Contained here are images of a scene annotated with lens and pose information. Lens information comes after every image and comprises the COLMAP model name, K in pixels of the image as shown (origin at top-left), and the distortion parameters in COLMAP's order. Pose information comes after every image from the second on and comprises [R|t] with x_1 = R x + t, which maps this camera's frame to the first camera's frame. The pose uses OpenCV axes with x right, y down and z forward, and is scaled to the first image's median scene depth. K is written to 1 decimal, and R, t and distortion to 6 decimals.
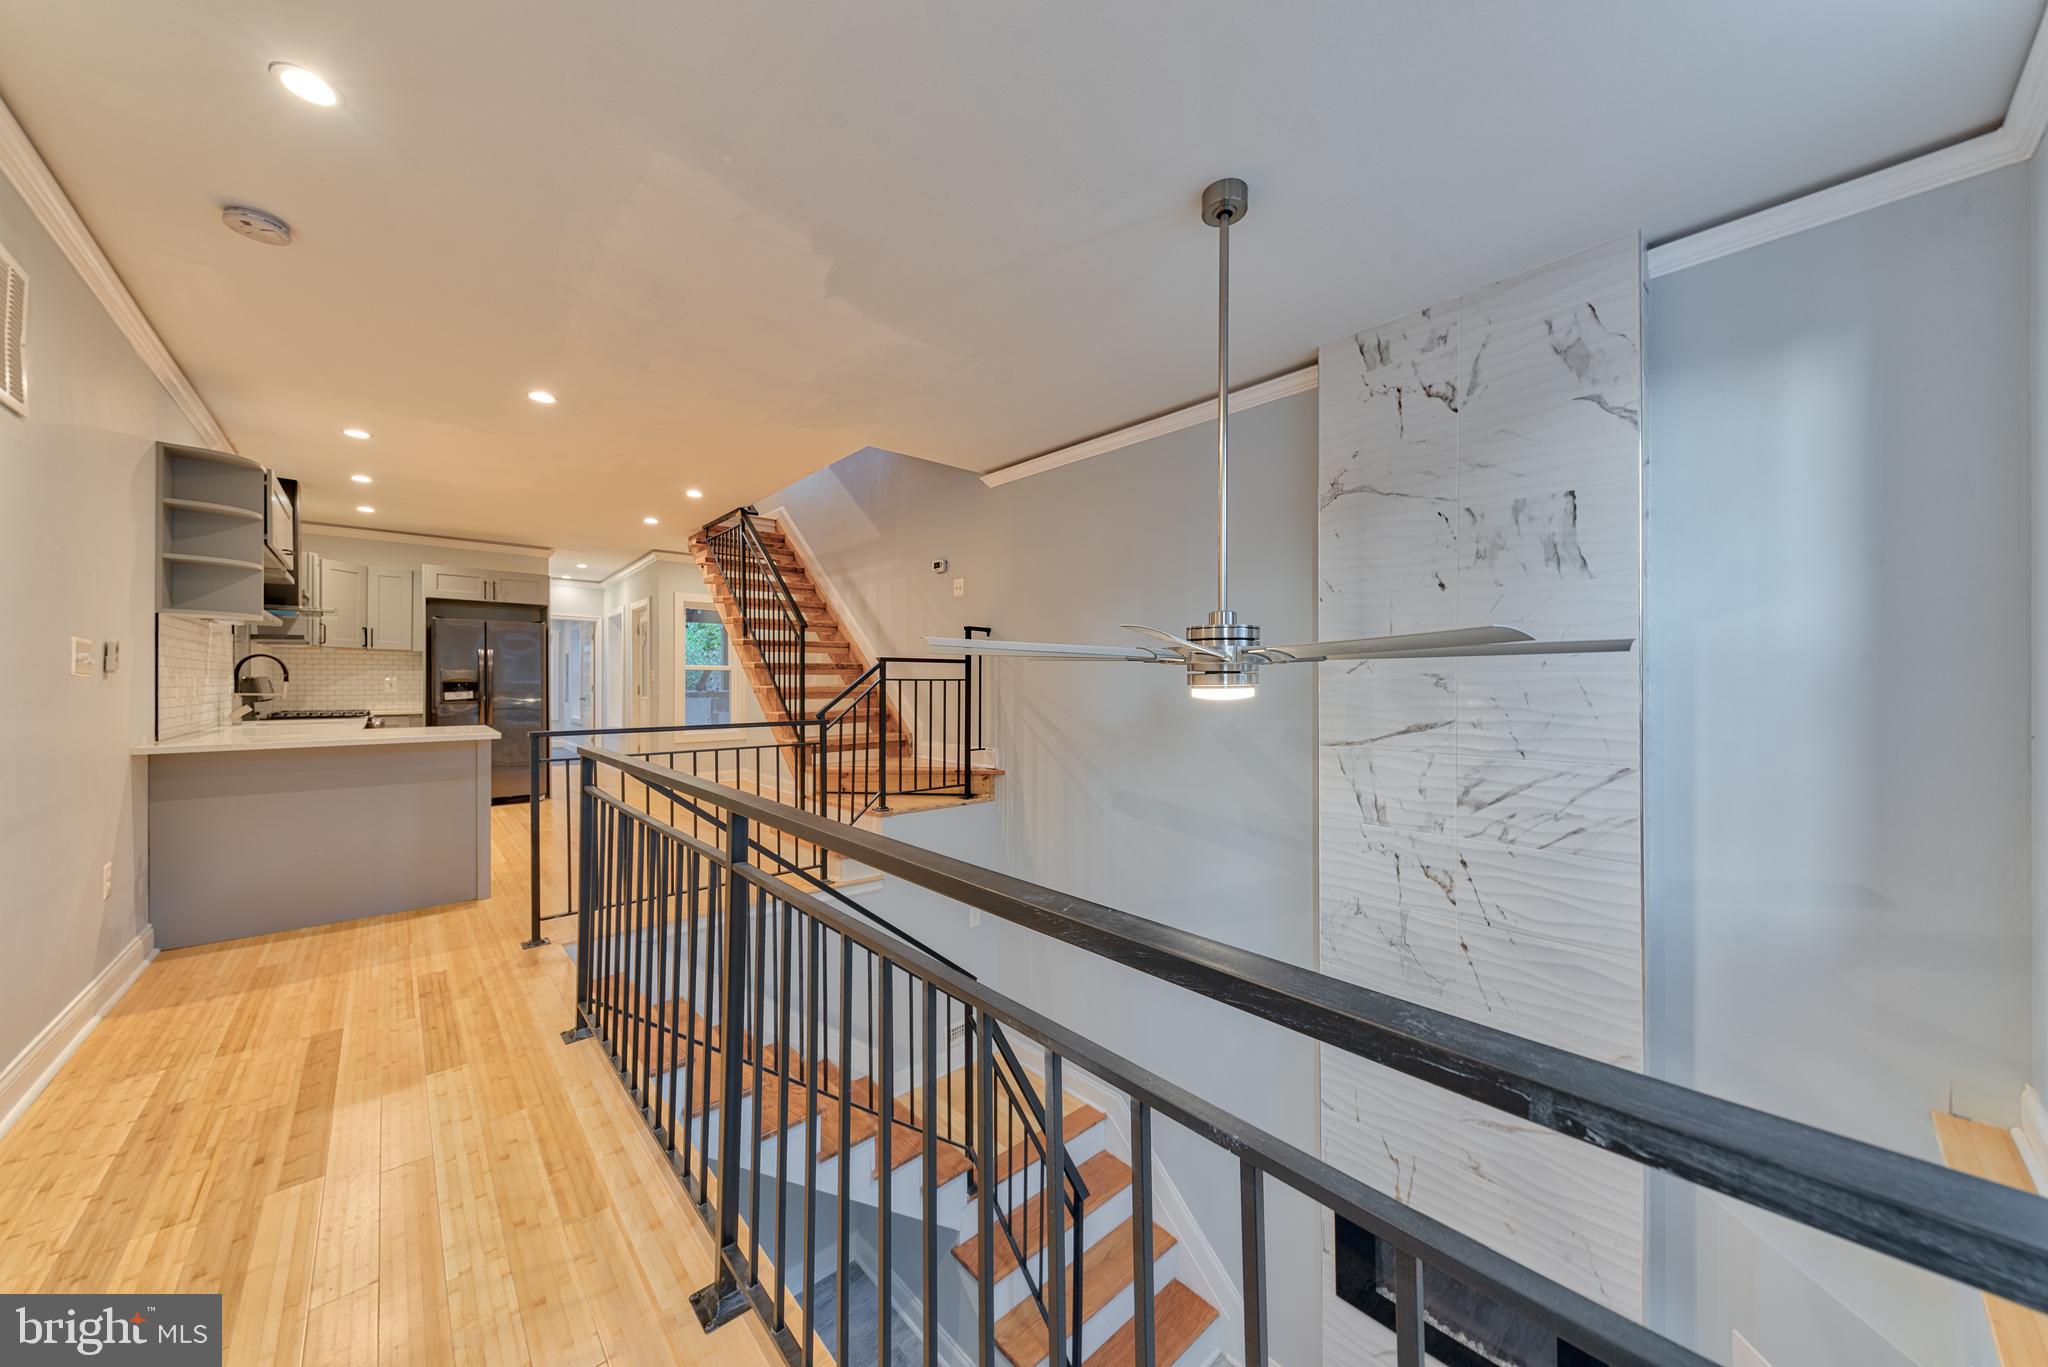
lens RADIAL K [[719.0, 0, 1031.7], [0, 719.0, 689.0], [0, 0, 1]] dist [0.005347, -0.002037]
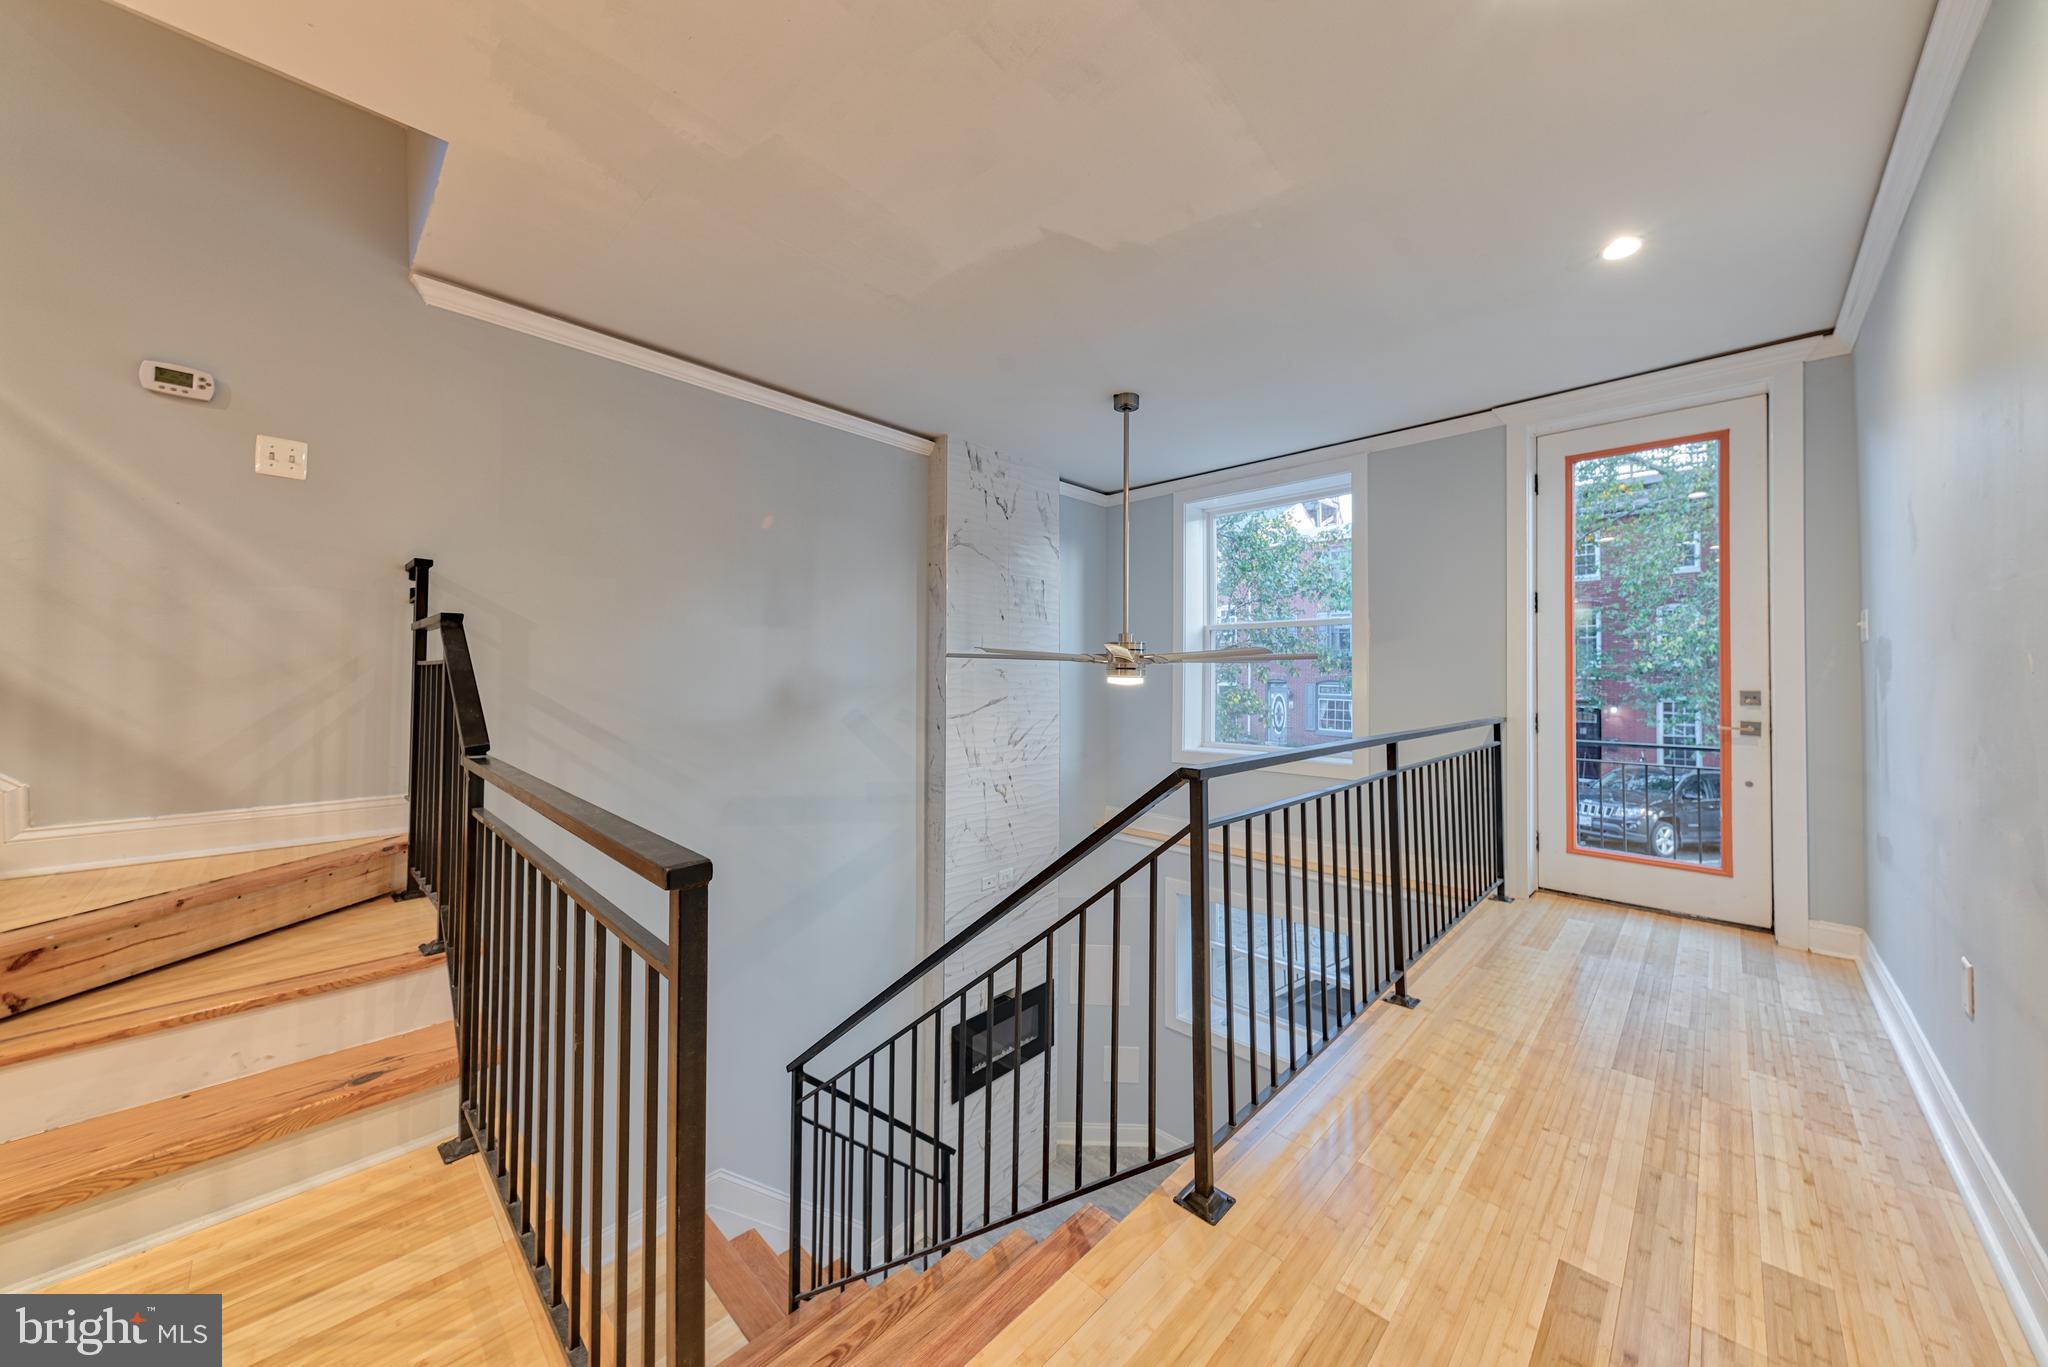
lens RADIAL K [[719.0, 0, 1038.8], [0, 719.0, 658.6], [0, 0, 1]] dist [0.005347, -0.002037]
pose [[-0.089070, 0.025631, 0.995696, -1.033513], [0.001798, 0.999671, -0.025573, -0.001953], [-0.996024, -0.000488, -0.089086, 0.974515]]
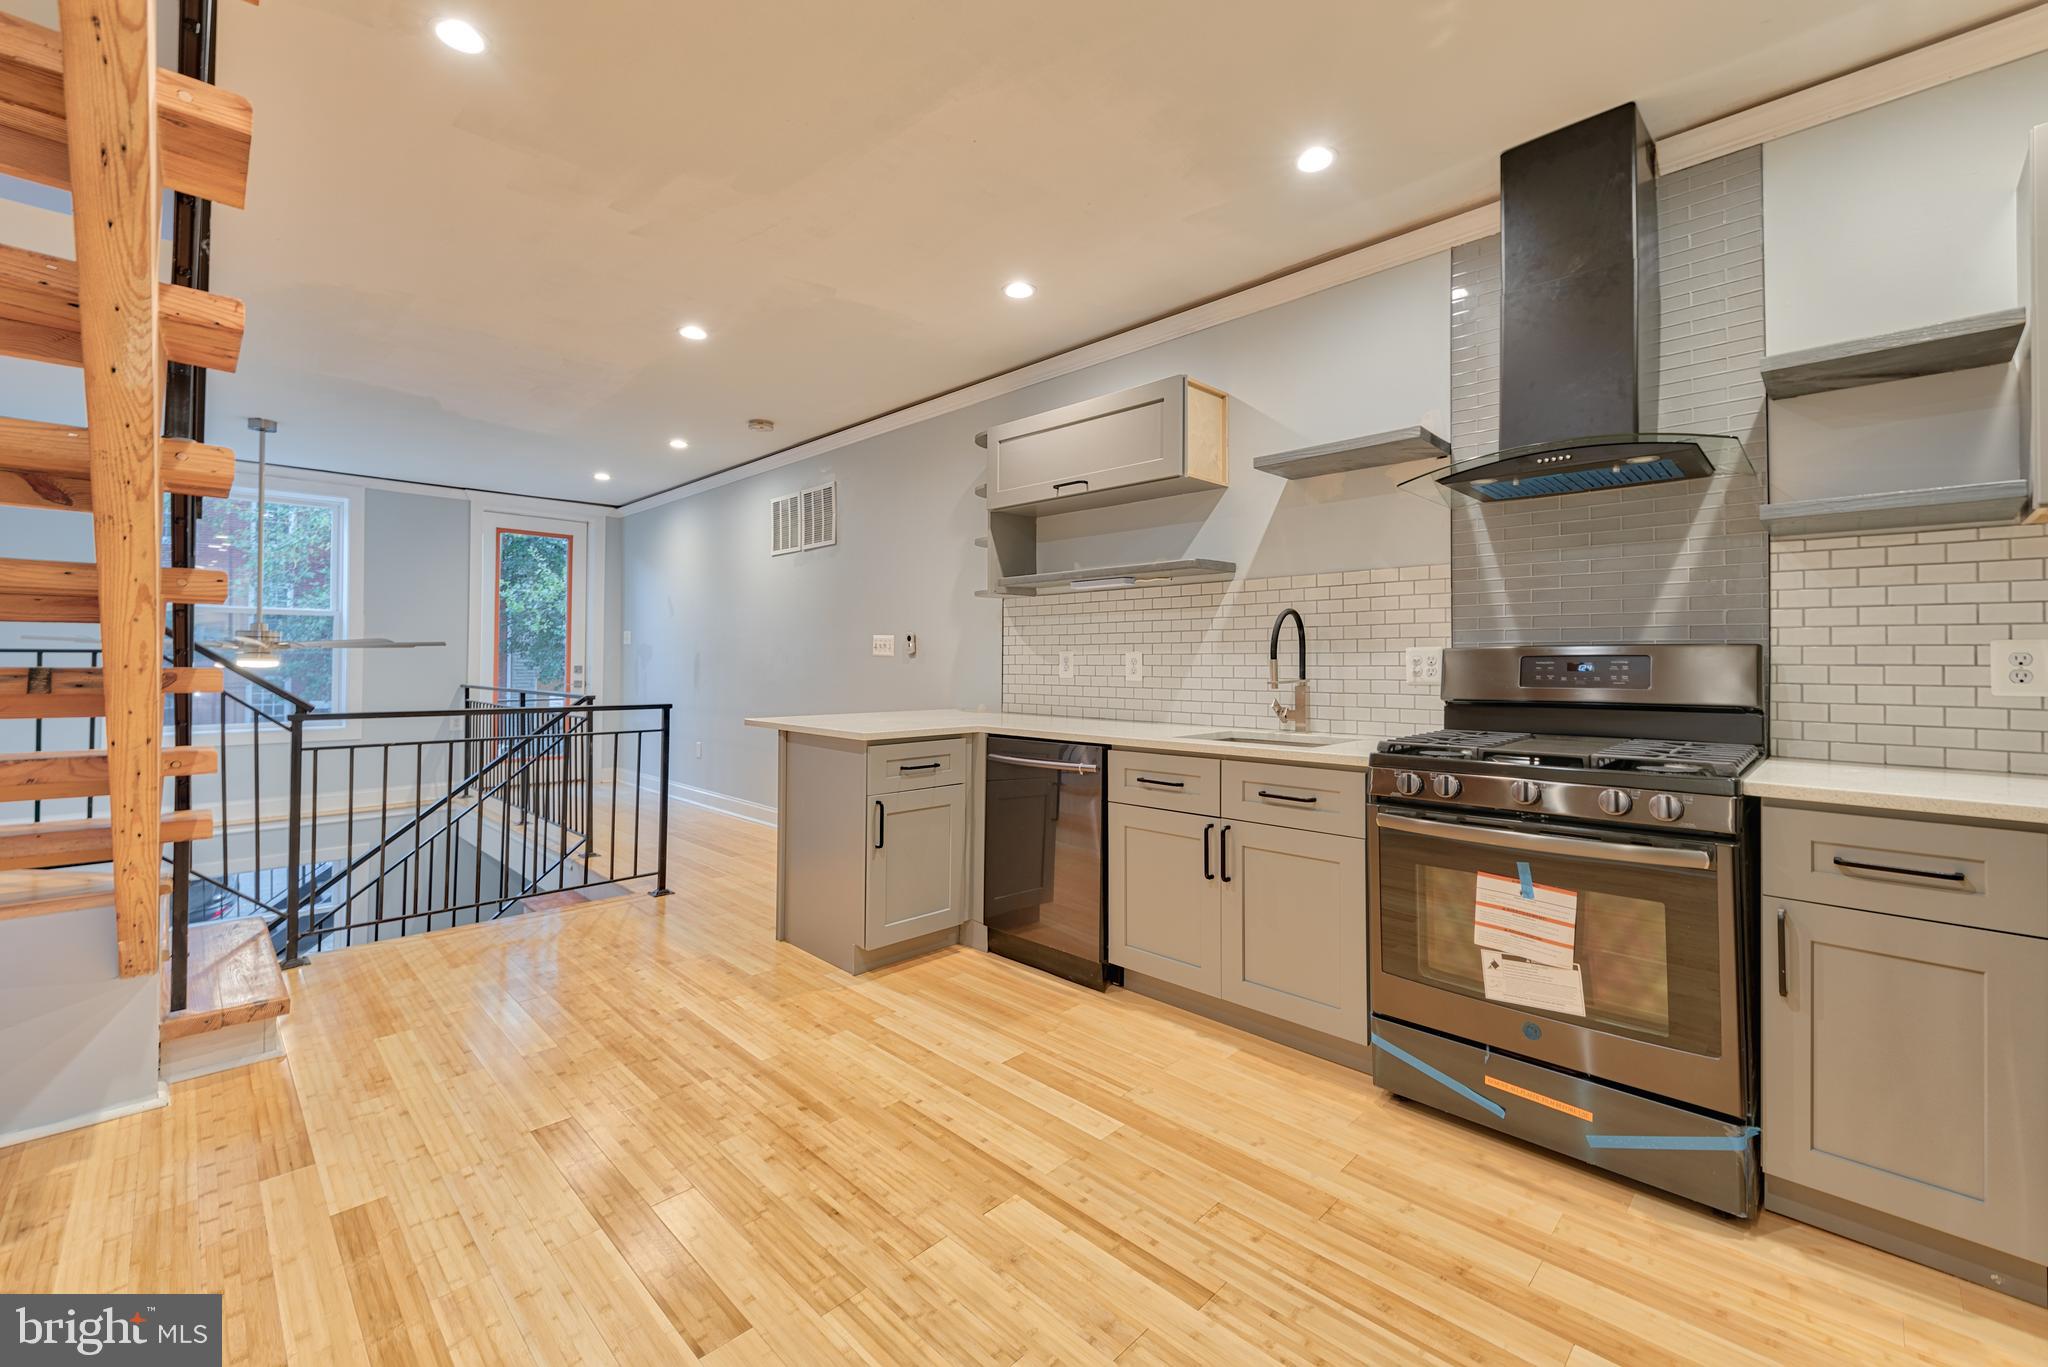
lens RADIAL K [[834.1, 0, 1027.7], [0, 834.1, 647.3], [0, 0, 1]] dist [0.006182, -0.002581]
pose [[-0.997880, -0.007309, -0.064676, -1.263048], [-0.006590, 0.999914, -0.011332, -0.017389], [0.064753, -0.010882, -0.997842, 2.500731]]
